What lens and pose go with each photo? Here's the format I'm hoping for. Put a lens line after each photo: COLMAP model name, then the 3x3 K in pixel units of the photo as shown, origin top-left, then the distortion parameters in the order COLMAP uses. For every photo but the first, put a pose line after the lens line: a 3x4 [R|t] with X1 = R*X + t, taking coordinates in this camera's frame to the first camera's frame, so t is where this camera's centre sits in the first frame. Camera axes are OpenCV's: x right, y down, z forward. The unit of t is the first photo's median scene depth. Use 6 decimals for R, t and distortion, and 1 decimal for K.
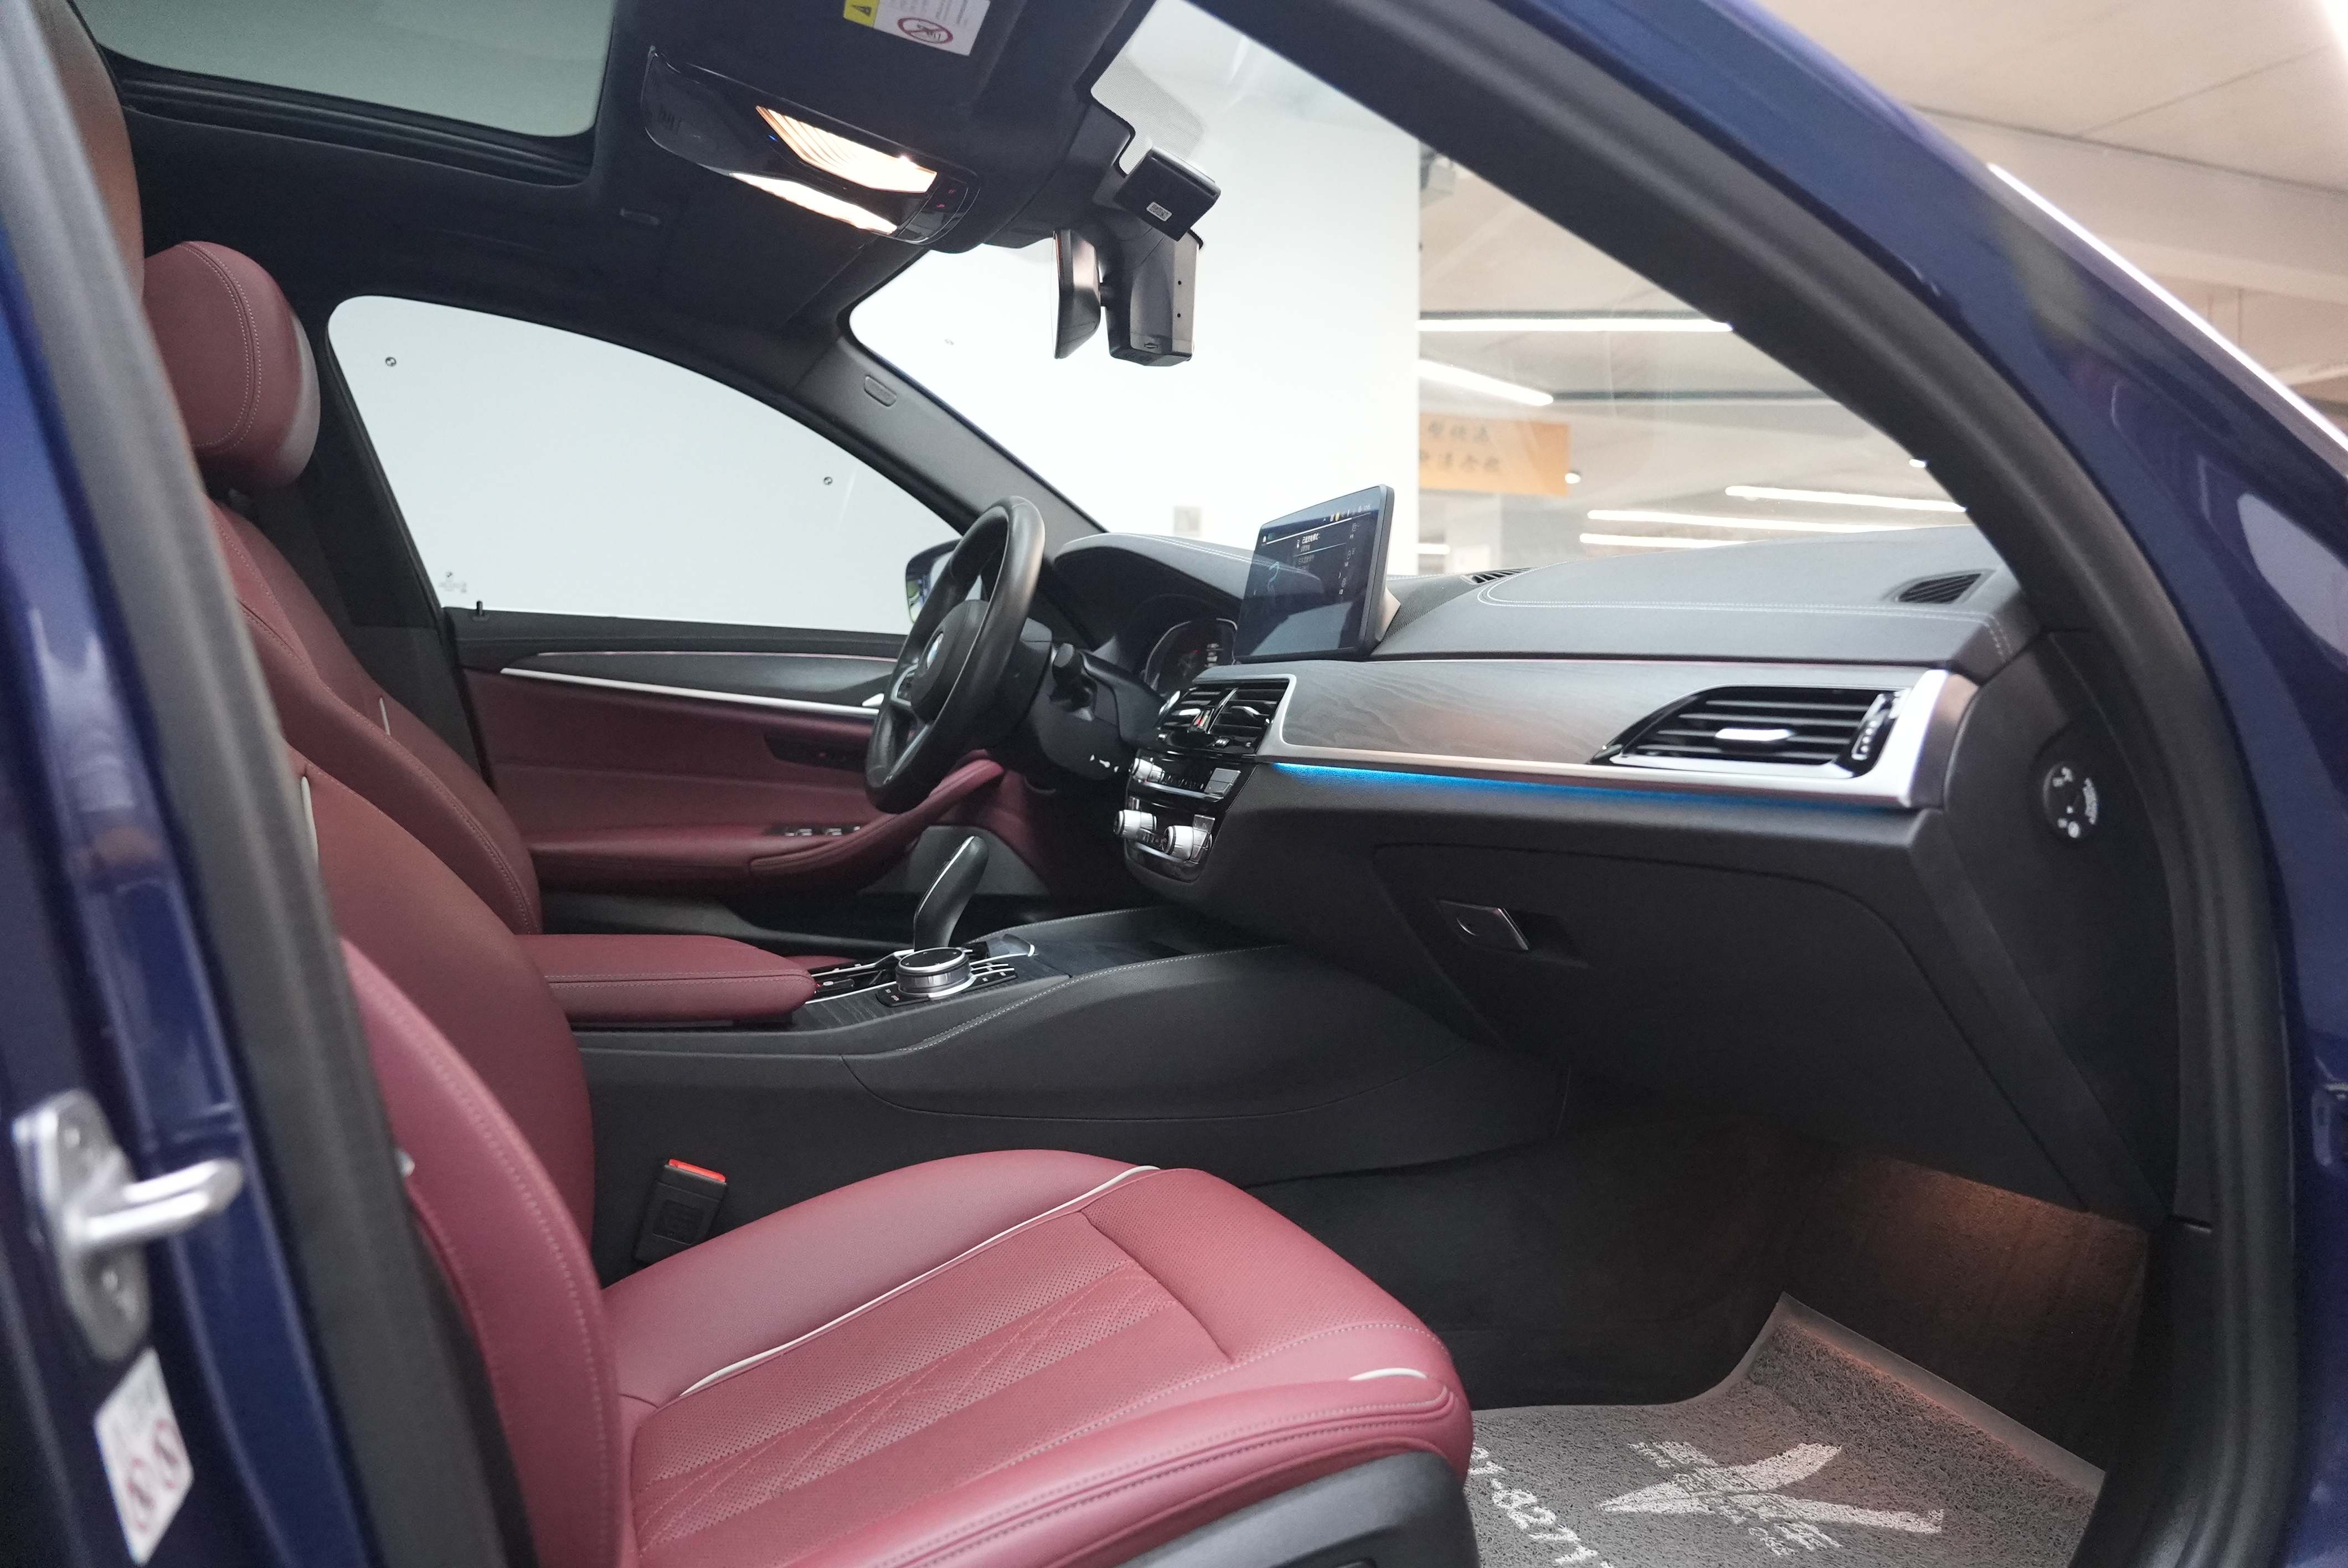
lens RADIAL K [[1588.0, 0, 1184.5], [0, 1588.0, 775.1], [0, 0, 1]] dist [-0.024665, 0.012073]
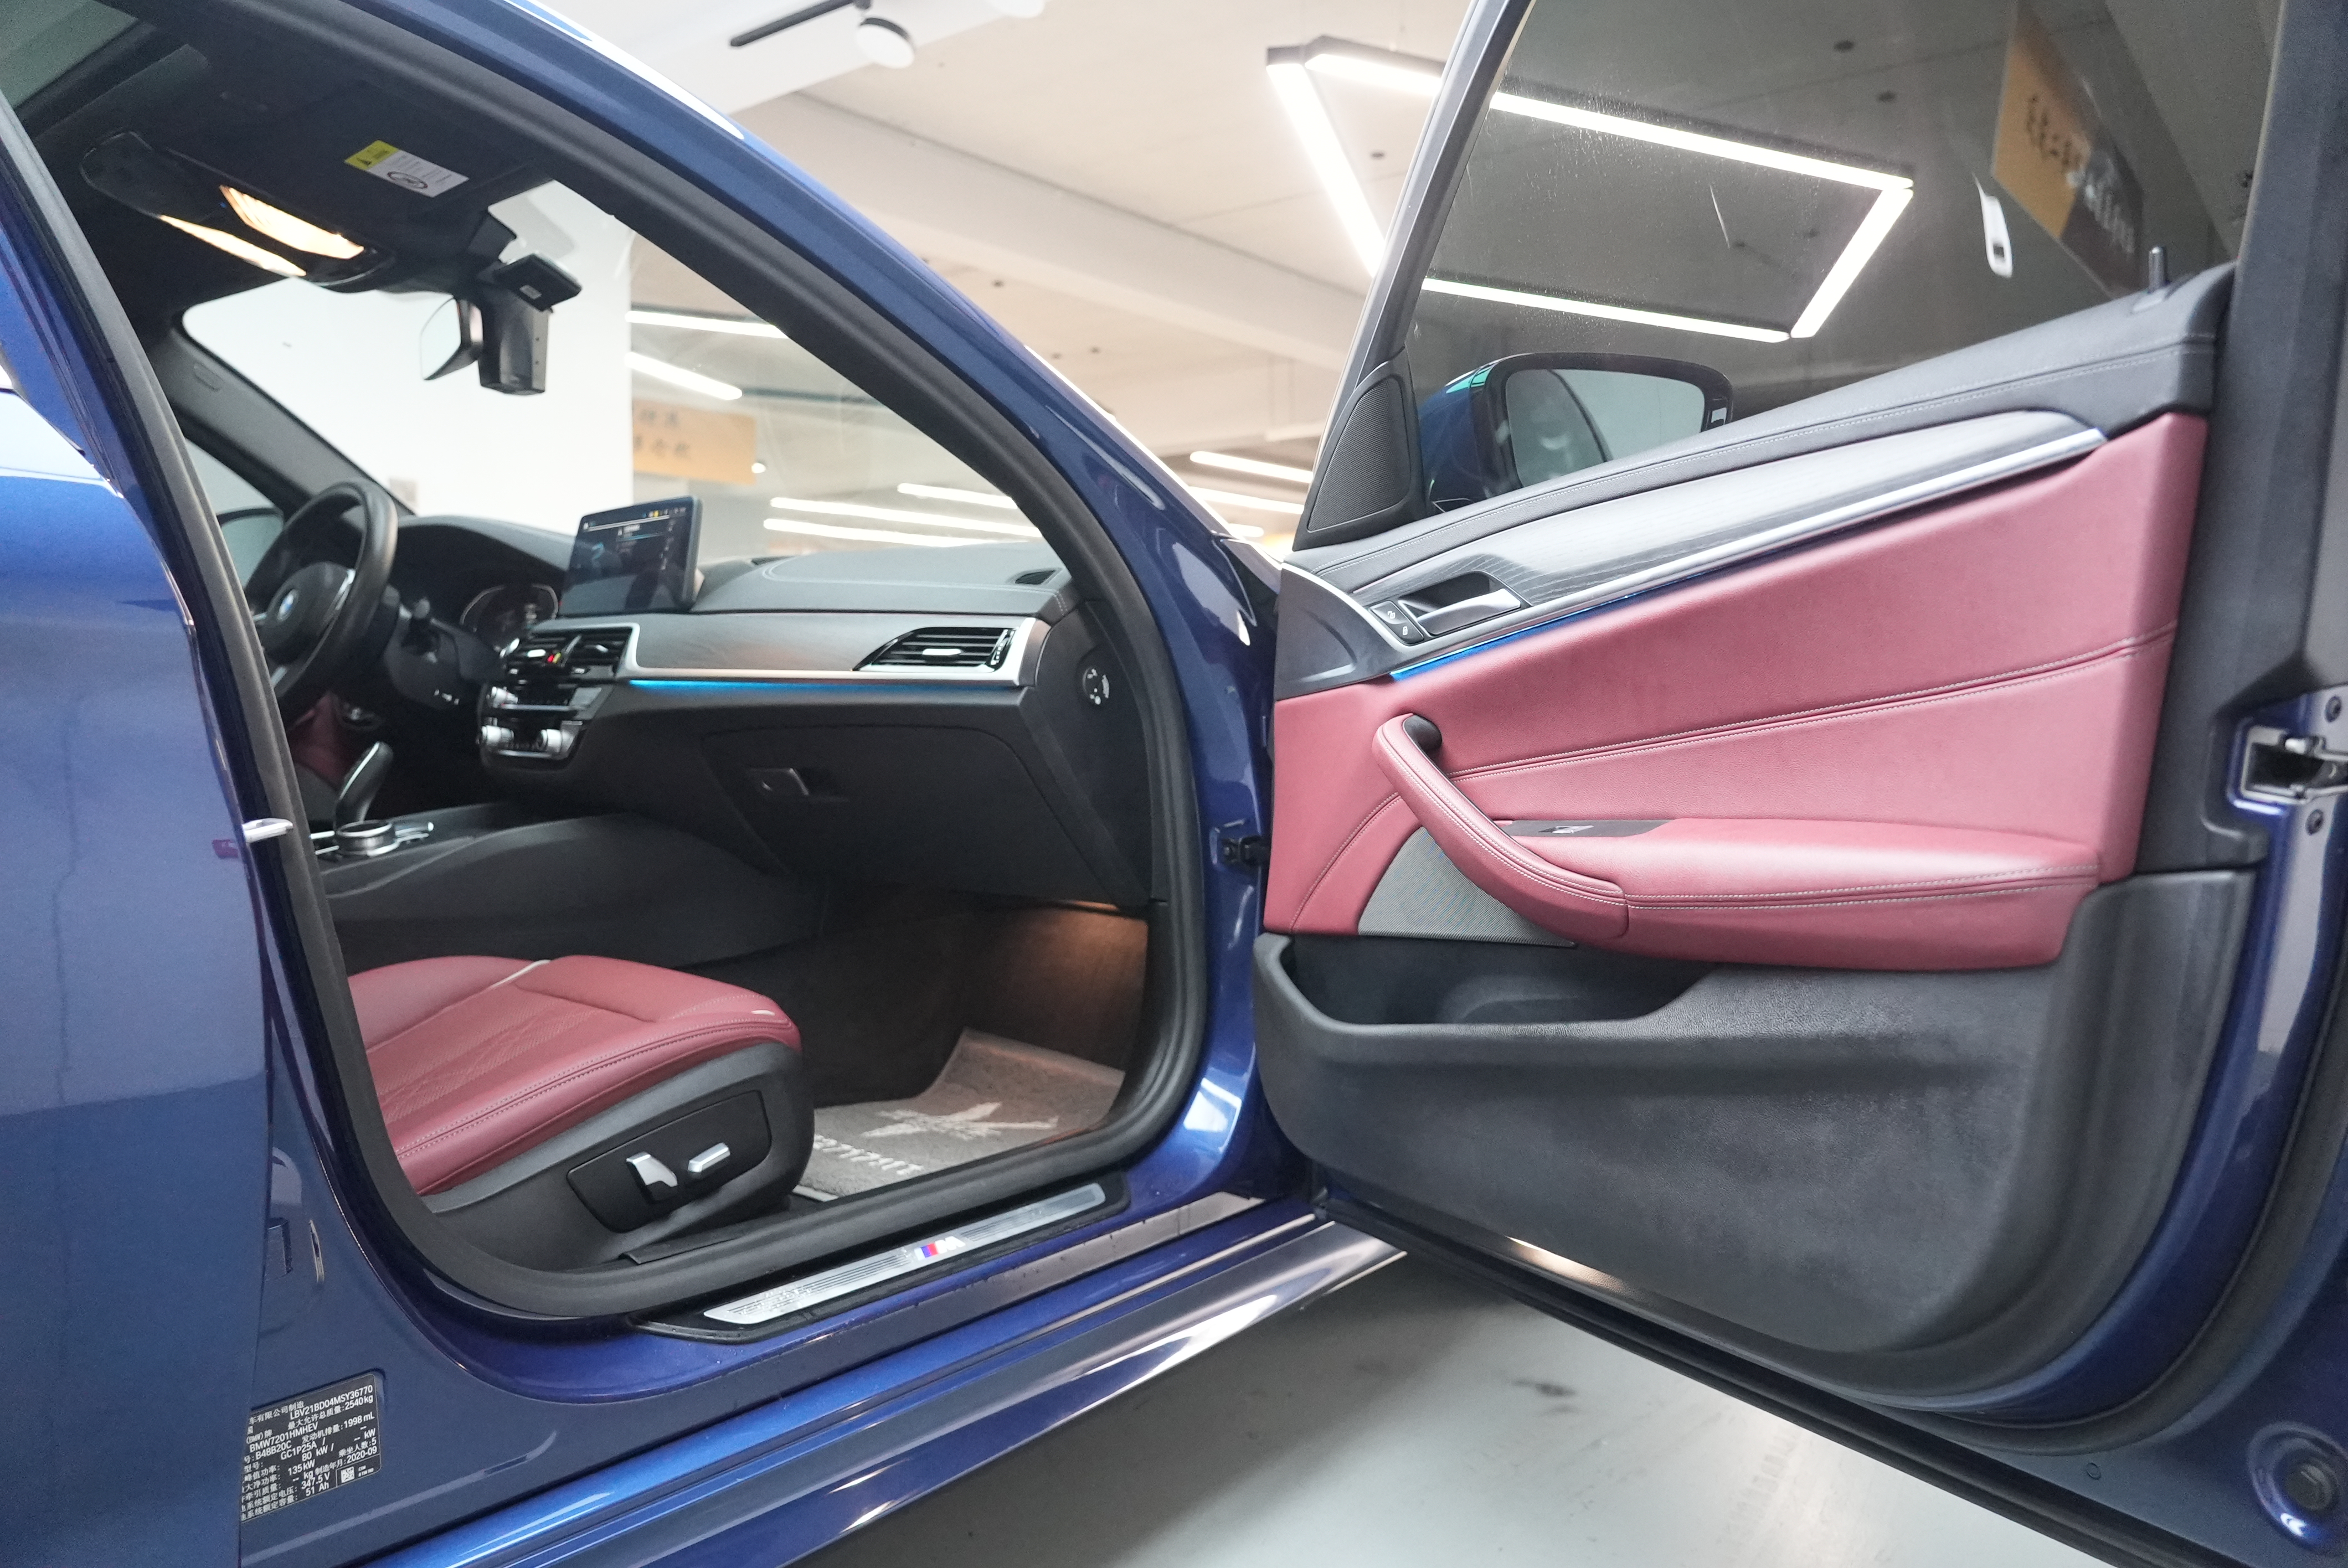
lens RADIAL K [[1588.0, 0, 1193.7], [0, 1588.0, 778.6], [0, 0, 1]] dist [-0.024665, 0.012073]
pose [[0.871571, -0.026115, 0.489574, -0.199358], [0.020539, 0.999649, 0.016759, 0.065031], [-0.489840, -0.004551, 0.871801, -0.512807]]
